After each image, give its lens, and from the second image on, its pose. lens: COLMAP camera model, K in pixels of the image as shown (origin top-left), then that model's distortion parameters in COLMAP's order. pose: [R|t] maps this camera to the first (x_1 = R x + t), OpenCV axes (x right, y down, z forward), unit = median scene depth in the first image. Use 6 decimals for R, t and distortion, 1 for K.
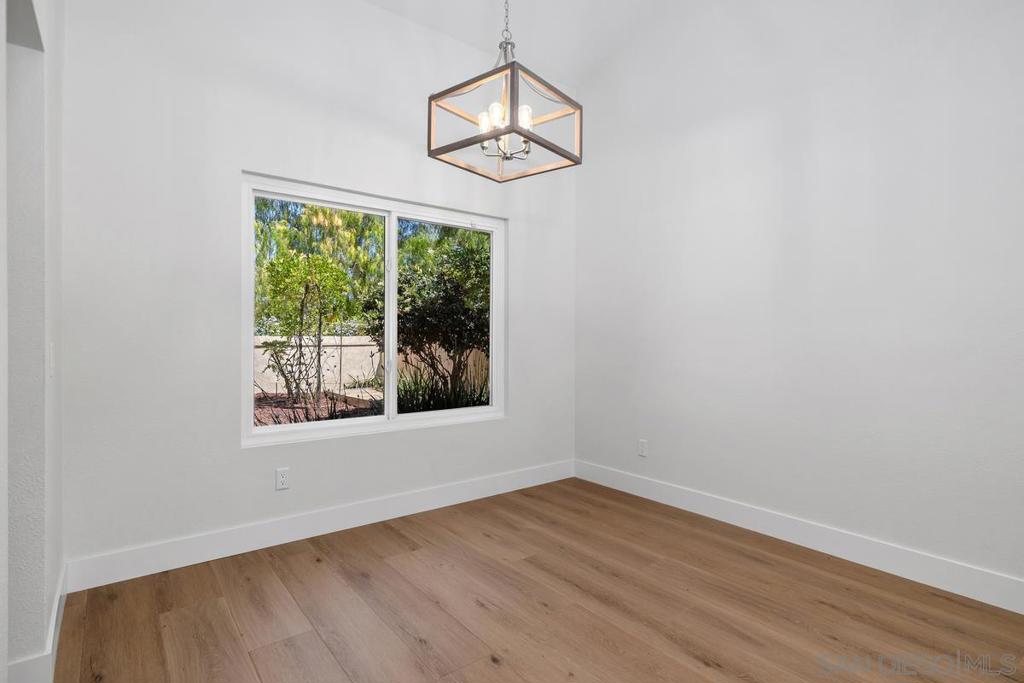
lens RADIAL K [[514.9, 0, 506.9], [0, 514.9, 337.7], [0, 0, 1]] dist [-0.011726, 0.000668]
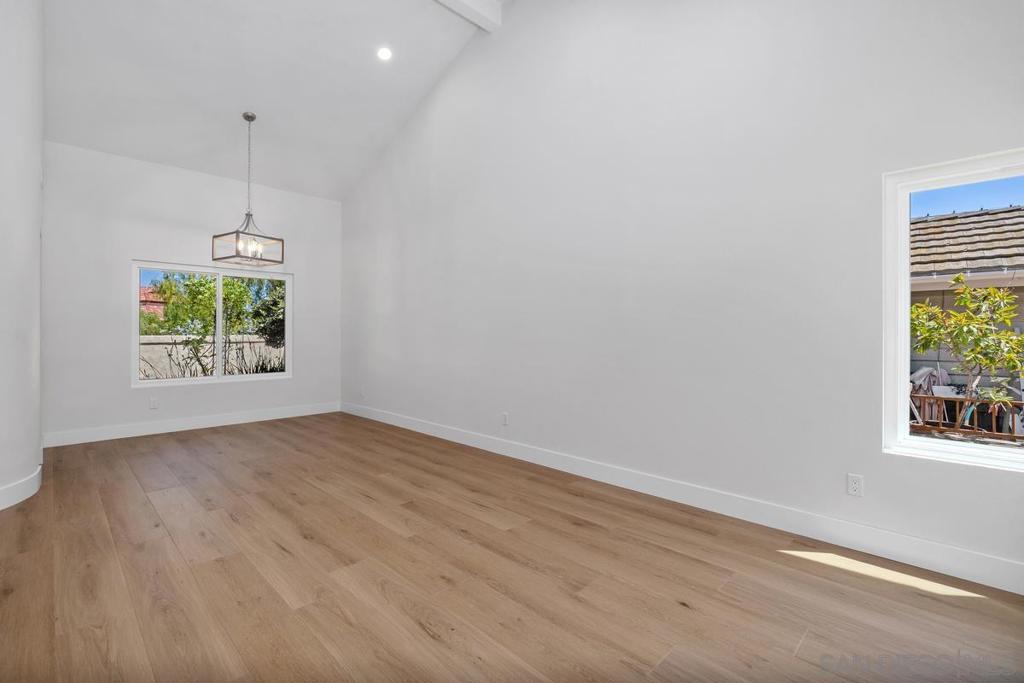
lens RADIAL K [[458.4, 0, 509.6], [0, 458.4, 335.1], [0, 0, 1]] dist [-0.002424, 0.000402]
pose [[0.992089, -0.004410, 0.125455, 0.657733], [0.004408, 0.999990, 0.000290, -0.000899], [-0.125455, 0.000265, 0.992099, -0.893401]]
